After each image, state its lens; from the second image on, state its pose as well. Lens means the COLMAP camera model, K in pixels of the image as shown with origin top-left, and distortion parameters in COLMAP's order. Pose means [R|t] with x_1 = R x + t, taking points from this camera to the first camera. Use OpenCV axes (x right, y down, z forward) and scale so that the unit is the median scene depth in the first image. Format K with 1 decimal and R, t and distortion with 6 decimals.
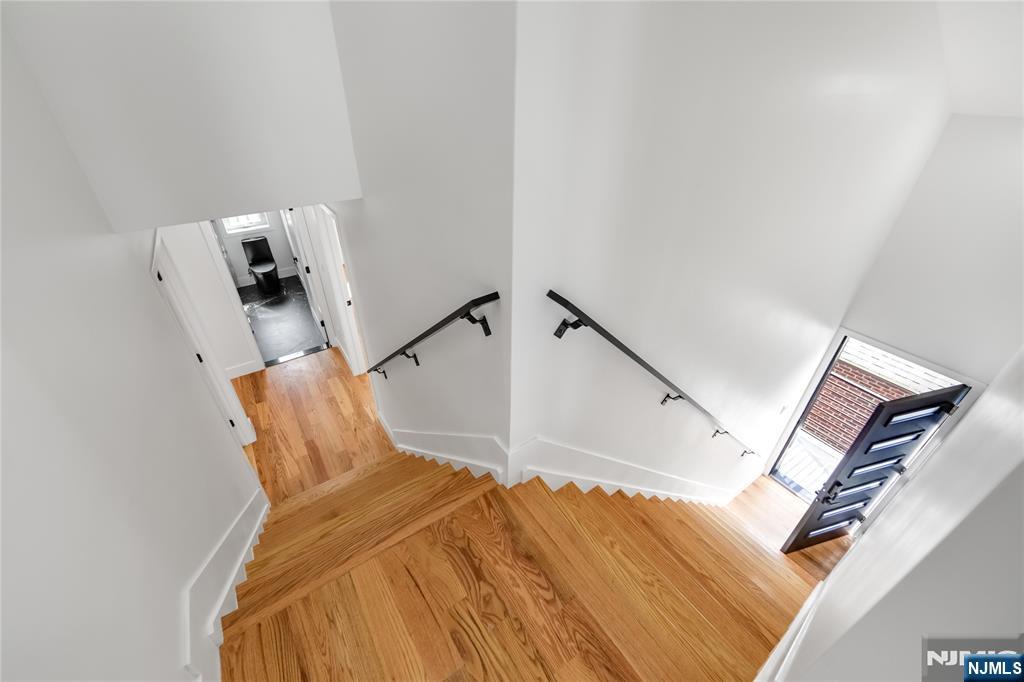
lens RADIAL K [[418.2, 0, 513.4], [0, 418.2, 337.0], [0, 0, 1]] dist [-0.005877, 0.000230]
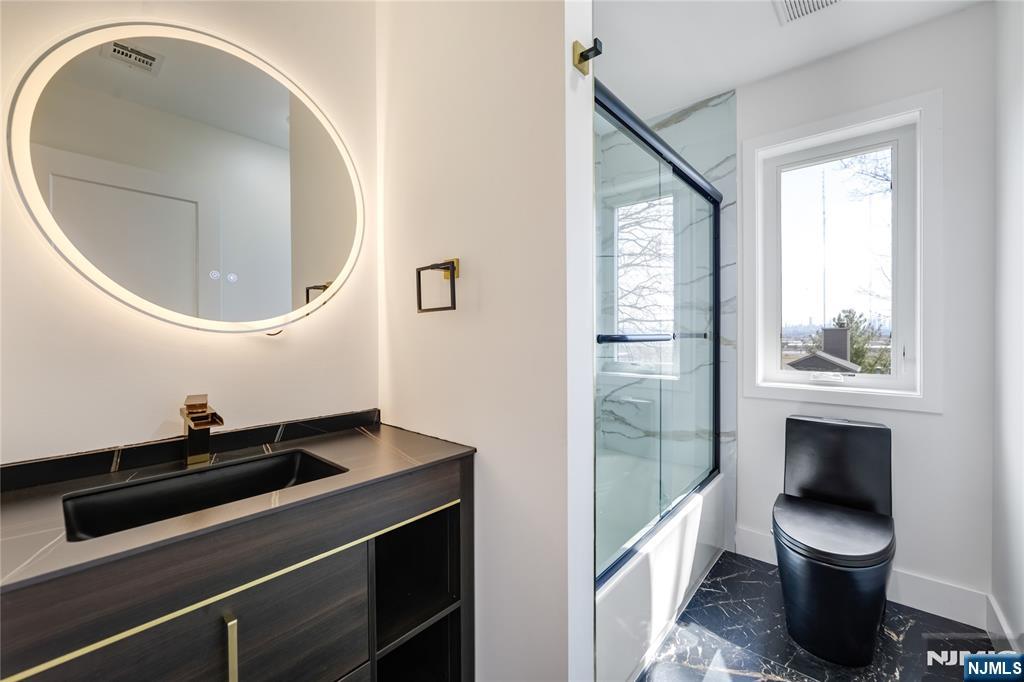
lens RADIAL K [[418.2, 0, 513.4], [0, 418.2, 337.0], [0, 0, 1]] dist [-0.005877, 0.000230]
pose [[0.270563, -0.002673, -0.962699, -0.407927], [-0.529571, 0.834690, -0.151151, -0.124229], [0.803959, 0.550713, 0.224421, 0.723370]]
